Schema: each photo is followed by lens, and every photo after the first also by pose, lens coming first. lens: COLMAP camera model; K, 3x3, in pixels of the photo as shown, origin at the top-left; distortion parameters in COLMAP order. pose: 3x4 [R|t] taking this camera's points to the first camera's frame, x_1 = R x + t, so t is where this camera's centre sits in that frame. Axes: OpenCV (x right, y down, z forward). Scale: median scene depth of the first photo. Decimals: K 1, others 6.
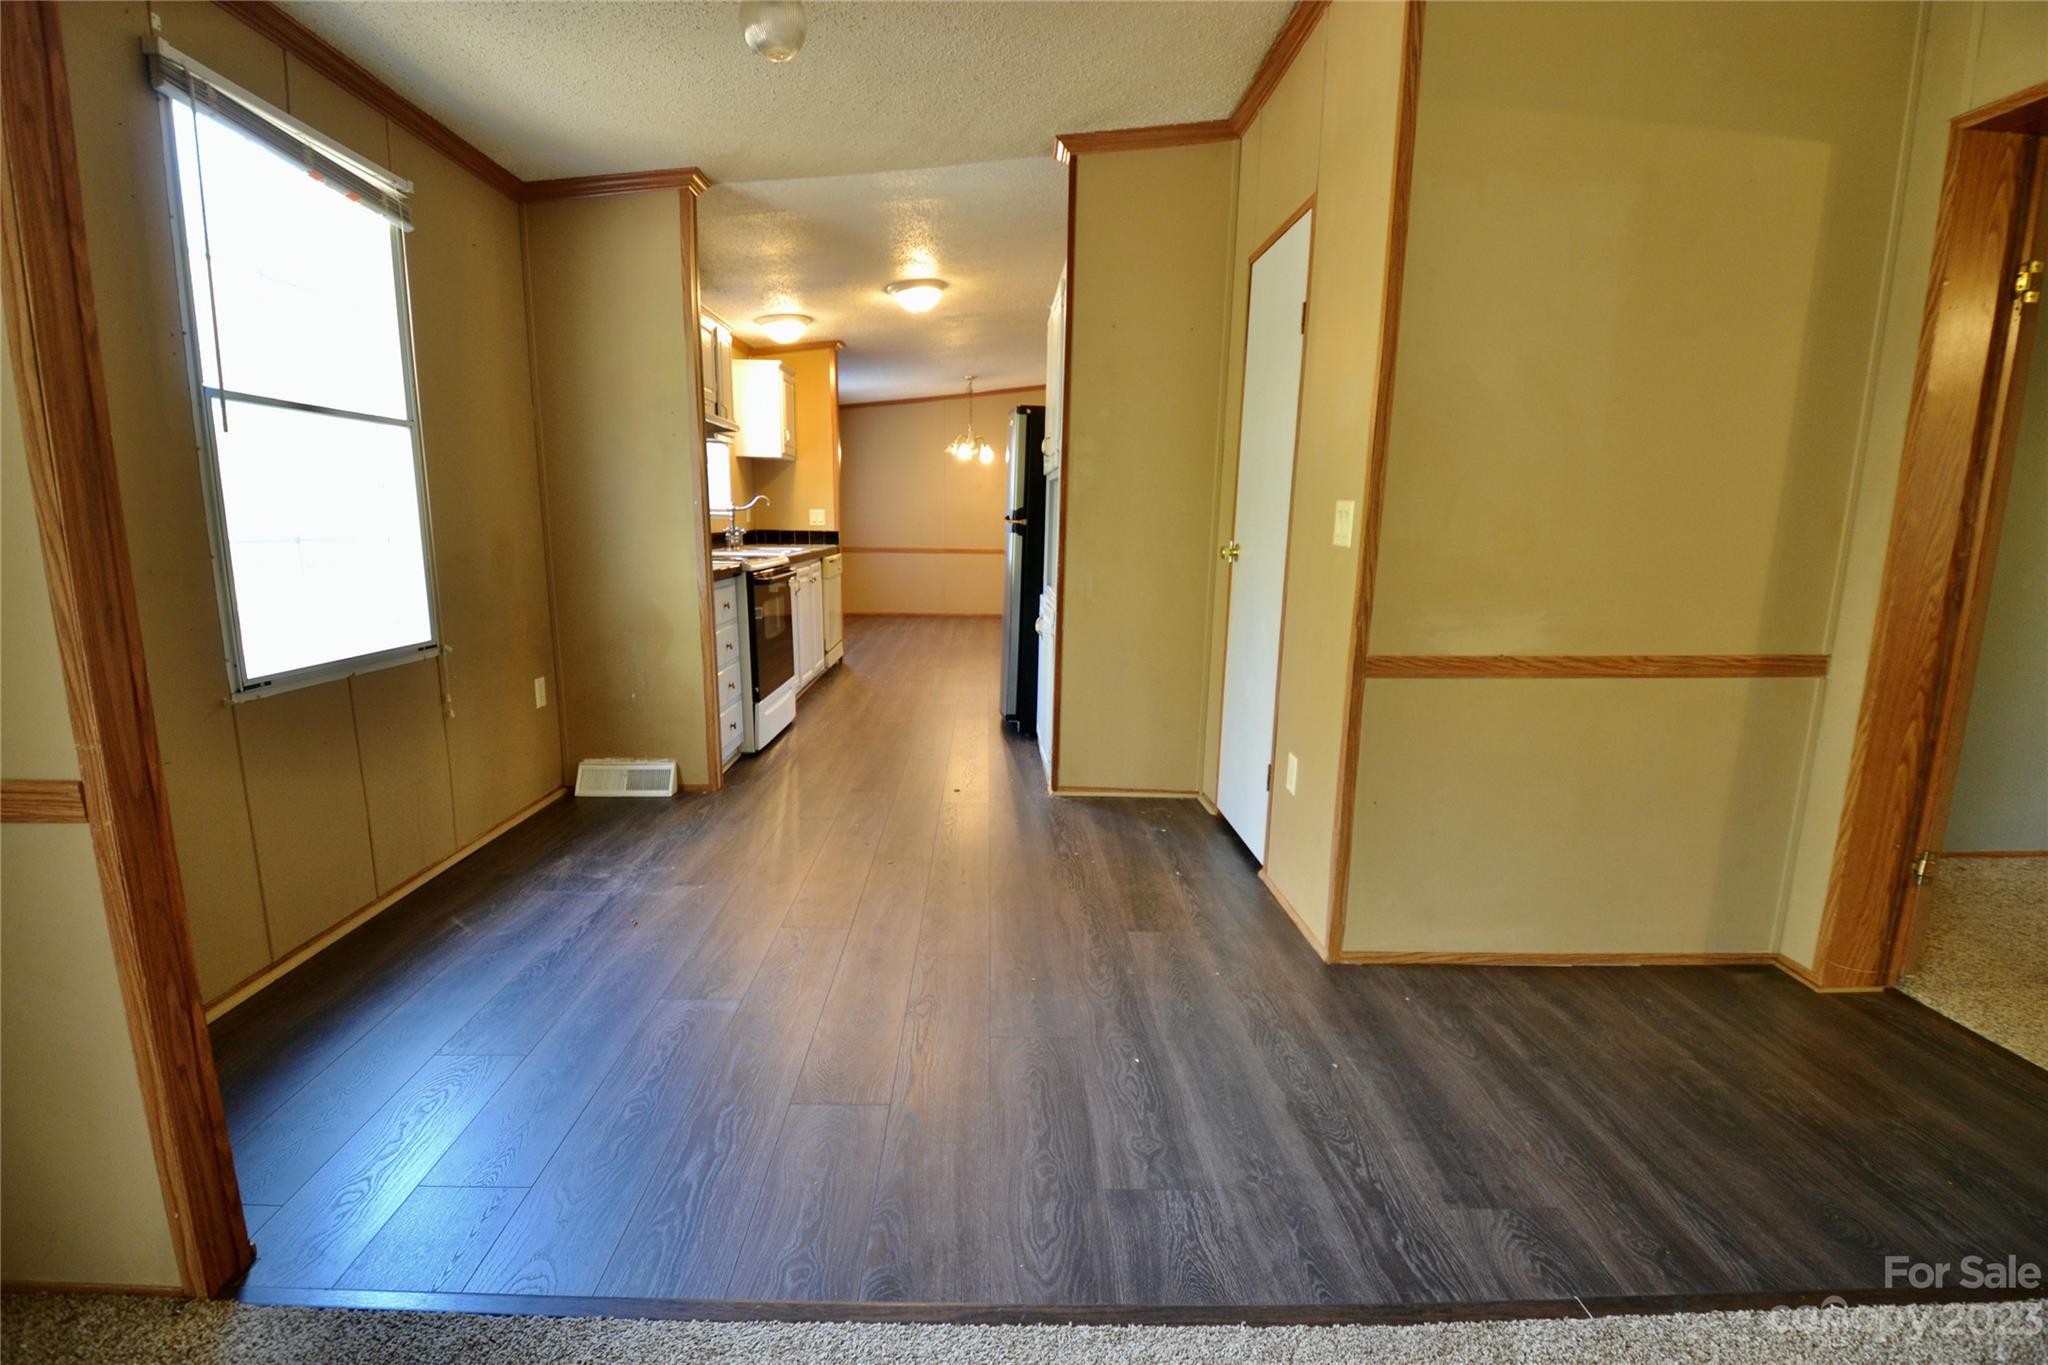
lens RADIAL K [[960.0, 0, 1023.5], [0, 960.0, 701.0], [0, 0, 1]] dist [-0.023765, -0.000109]
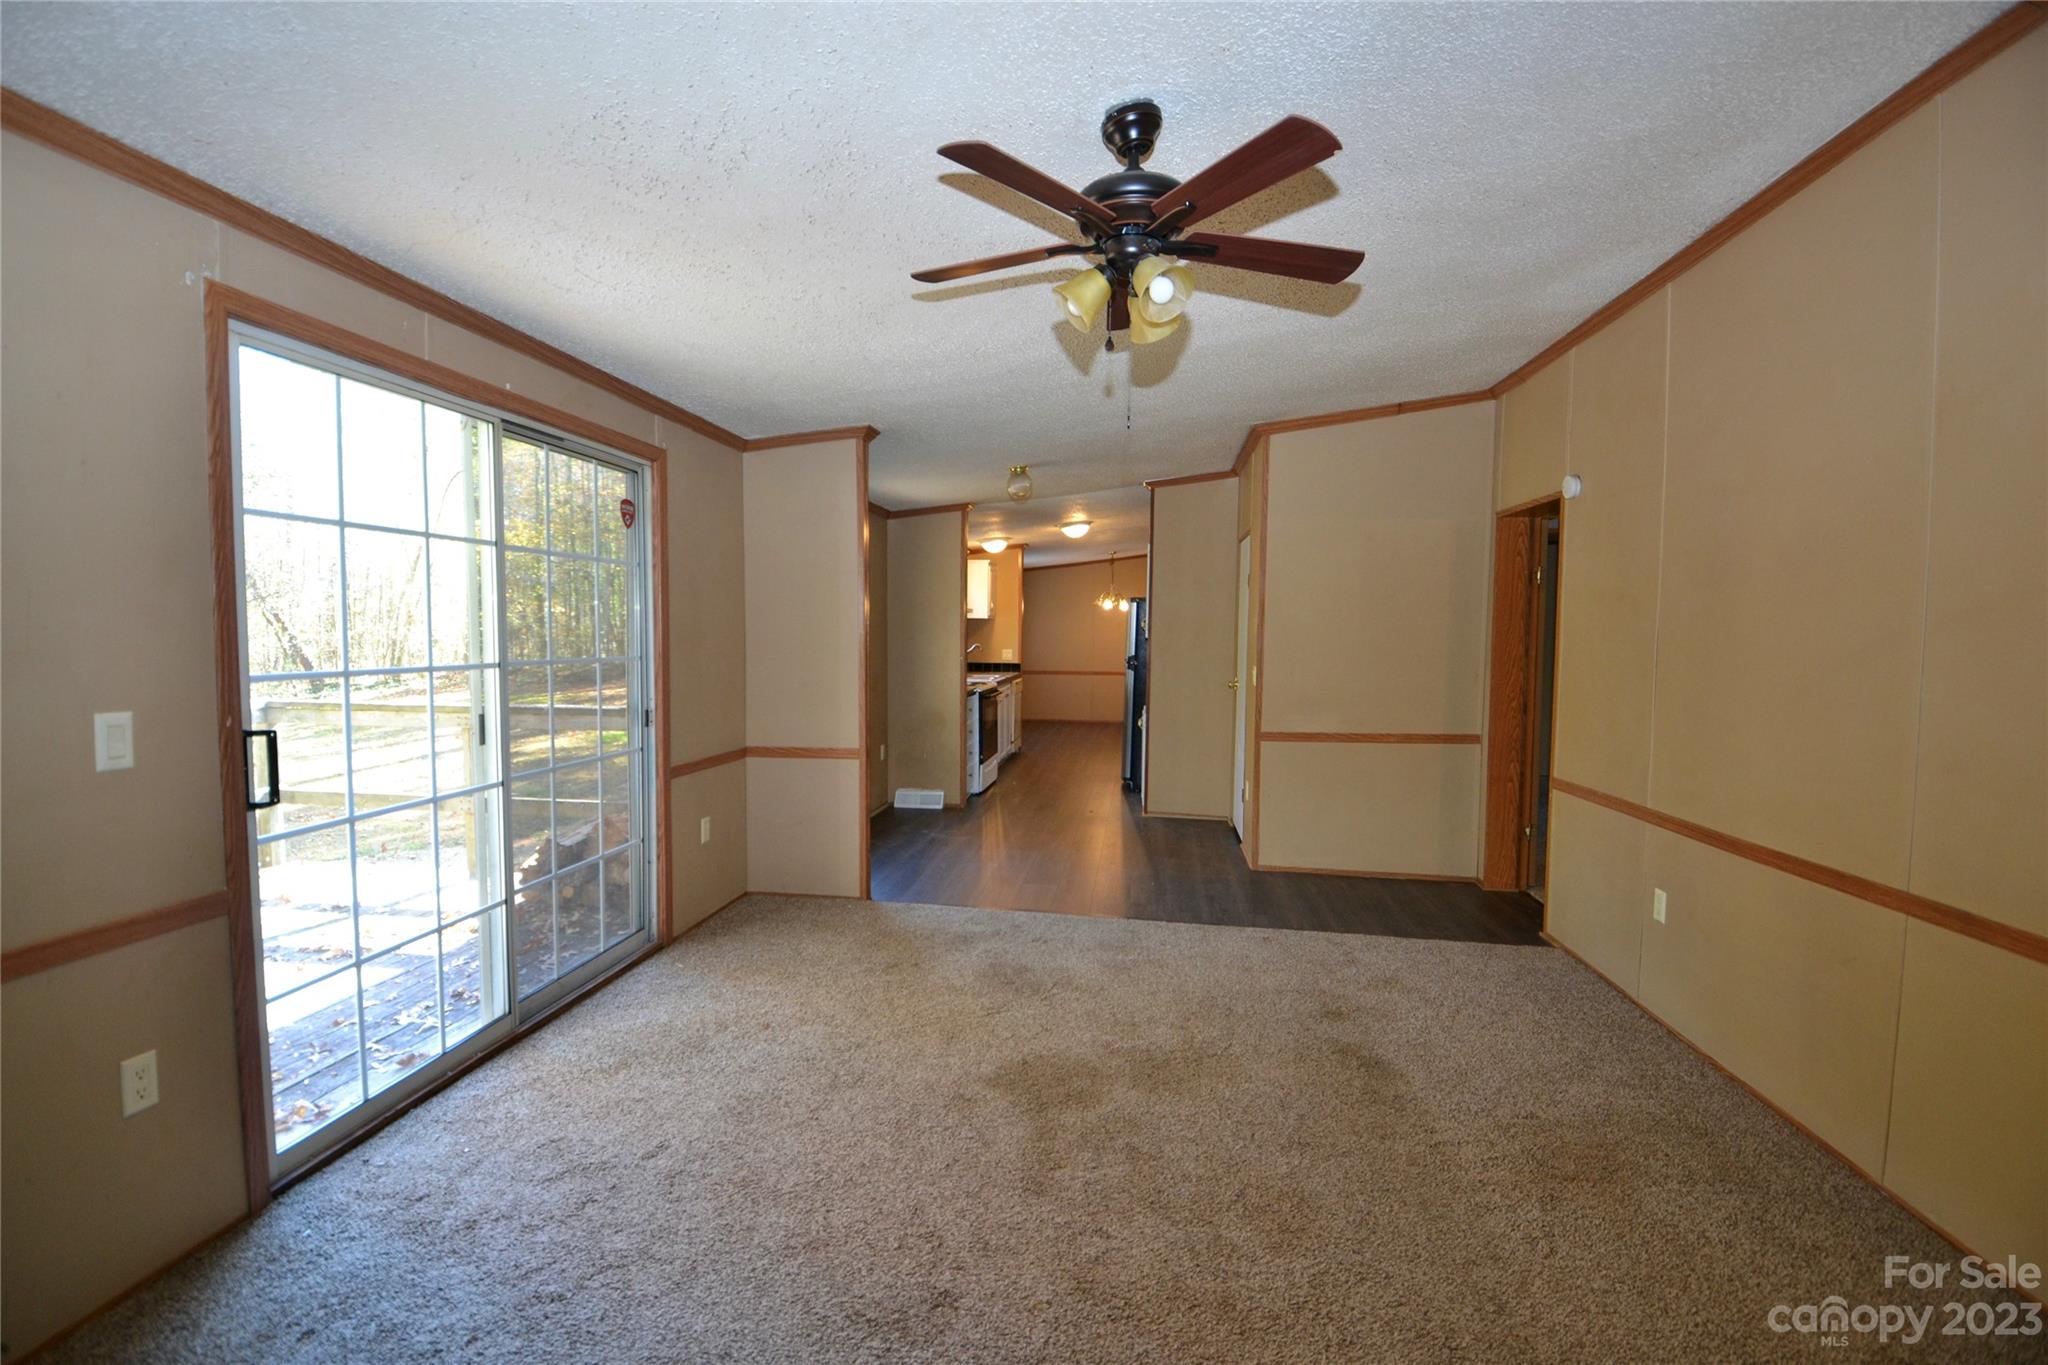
lens RADIAL K [[960.0, 0, 1023.5], [0, 960.0, 701.0], [0, 0, 1]] dist [-0.023765, -0.000109]
pose [[0.987173, 0.007319, -0.159489, 0.073525], [-0.025802, 0.993131, -0.114130, 0.076077], [0.157558, 0.116782, 0.980580, -0.663724]]
